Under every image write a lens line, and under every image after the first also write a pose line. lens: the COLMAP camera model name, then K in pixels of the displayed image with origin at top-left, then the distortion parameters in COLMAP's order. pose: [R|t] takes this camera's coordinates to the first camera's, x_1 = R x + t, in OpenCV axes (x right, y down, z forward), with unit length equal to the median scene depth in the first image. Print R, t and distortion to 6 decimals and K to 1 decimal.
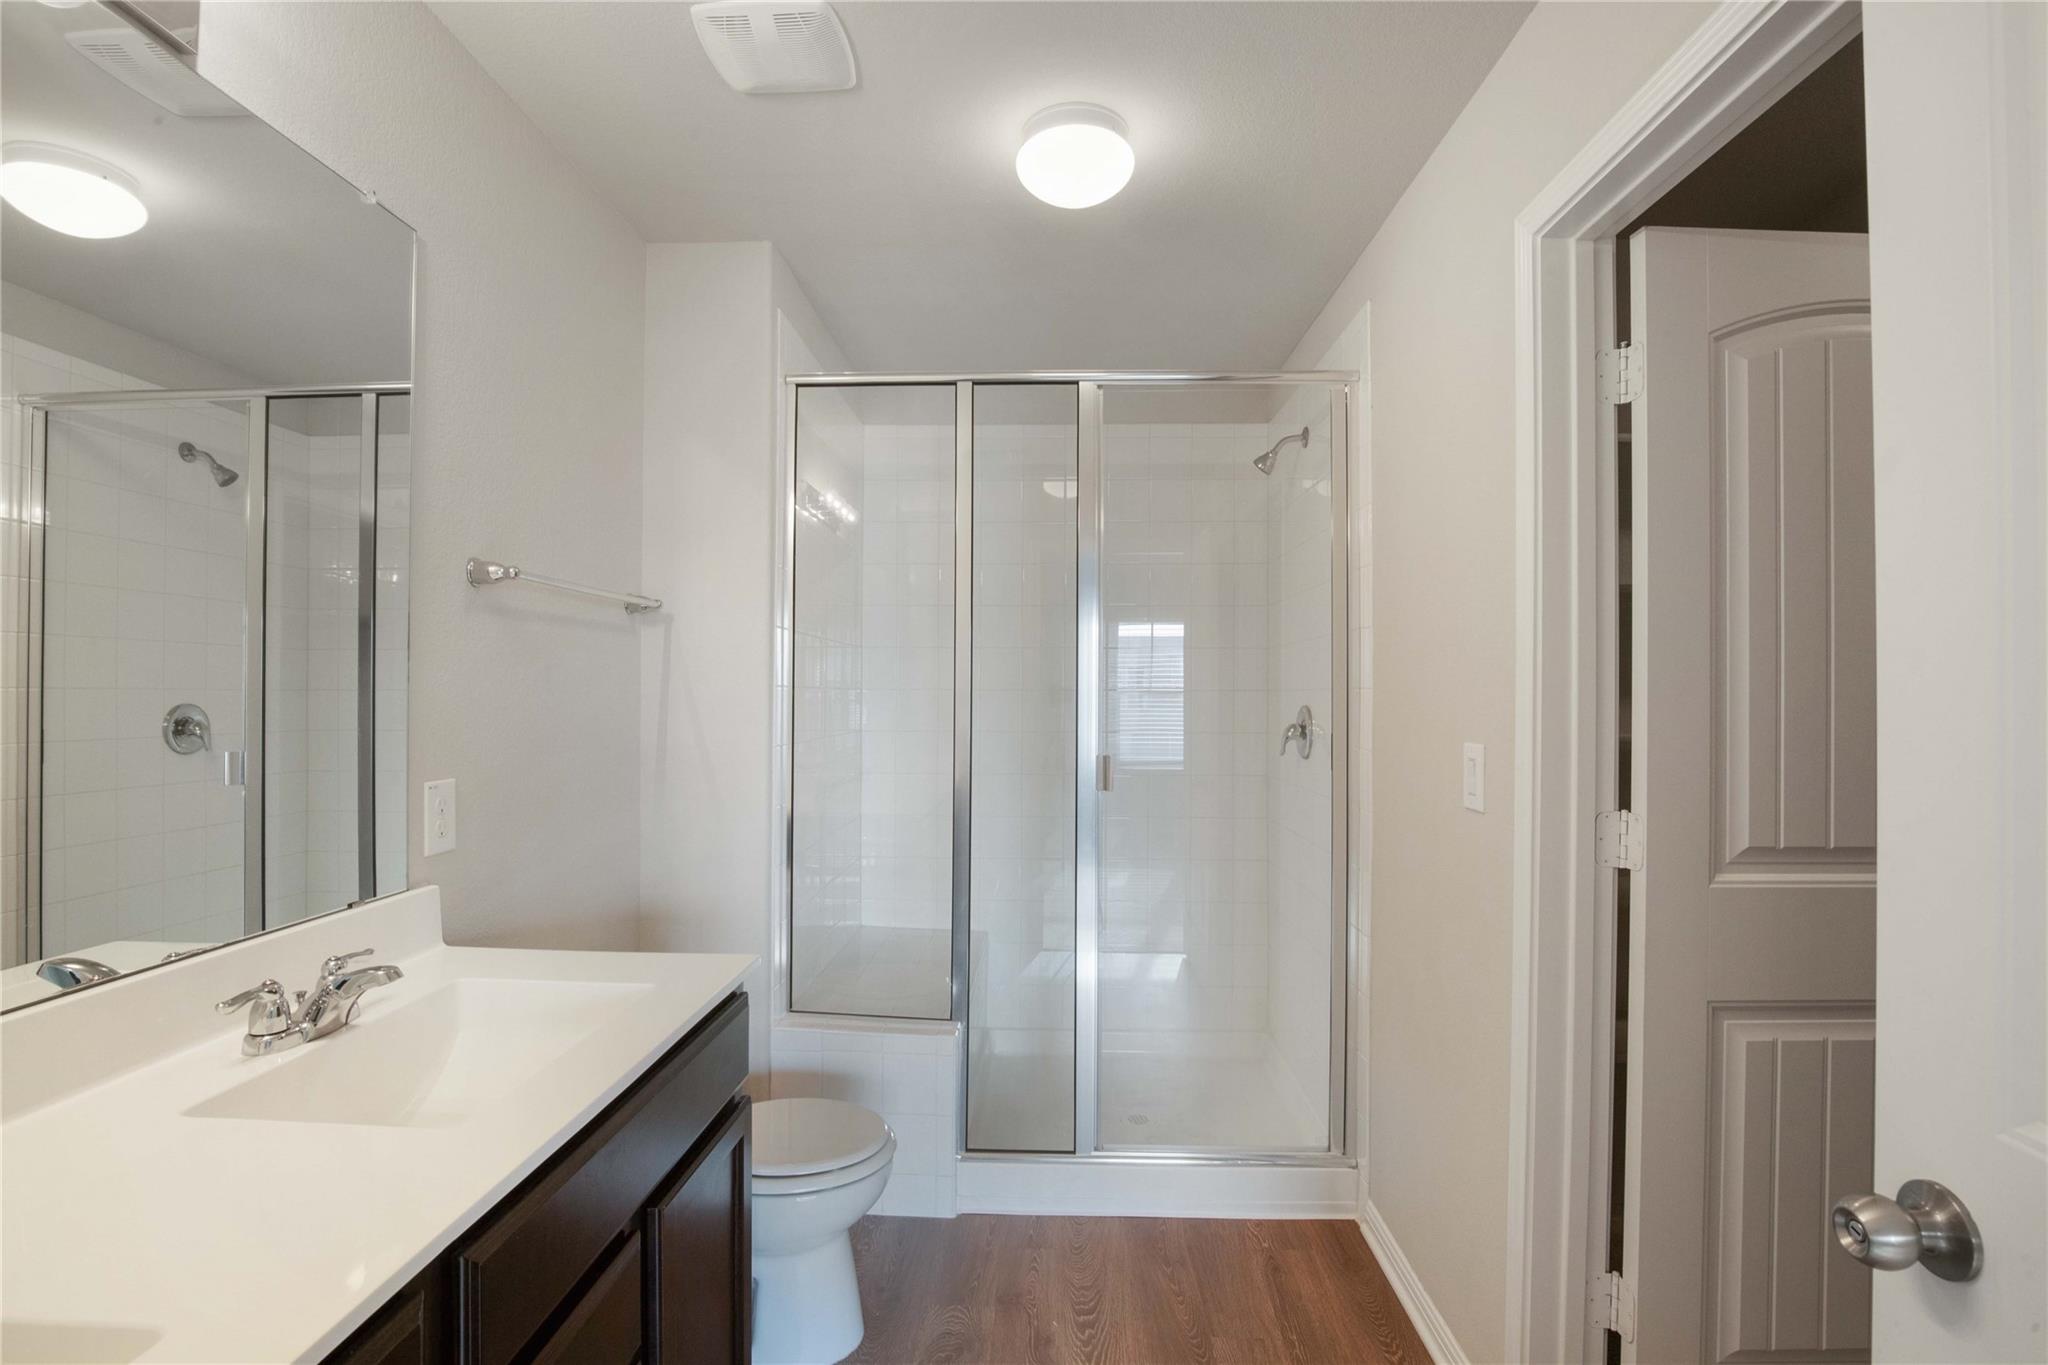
lens RADIAL K [[942.0, 0, 1027.9], [0, 942.0, 671.9], [0, 0, 1]] dist [-0.034725, 0.007376]
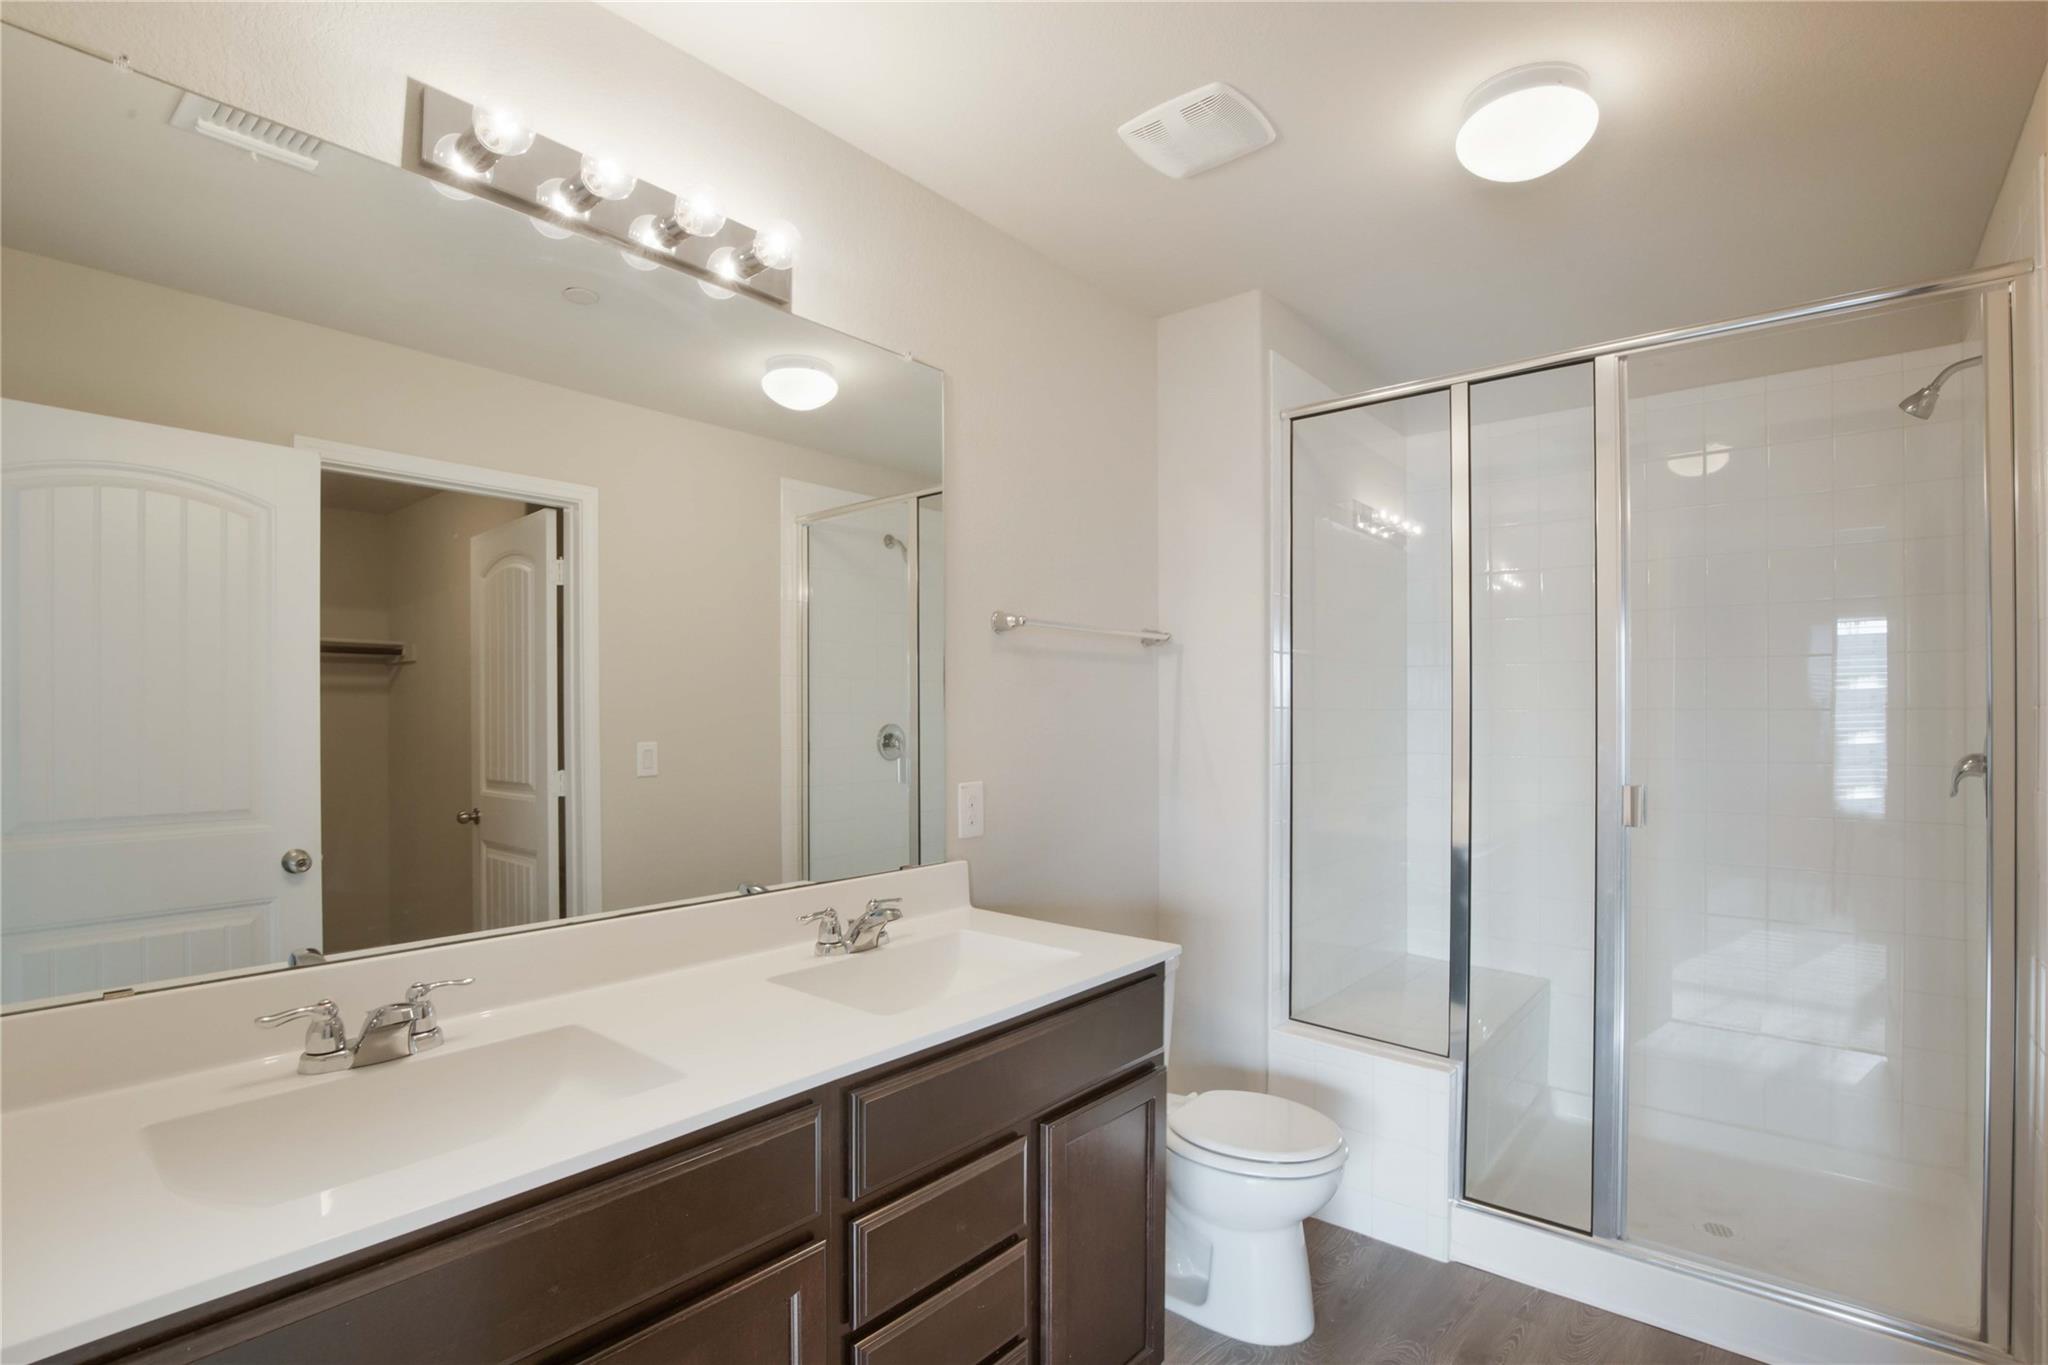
lens RADIAL K [[942.0, 0, 1027.1], [0, 942.0, 696.3], [0, 0, 1]] dist [-0.034725, 0.007376]
pose [[0.799843, -0.014582, -0.600033, 0.154567], [0.016786, 0.999857, -0.001923, -0.000810], [0.599975, -0.008534, 0.799973, -0.012984]]
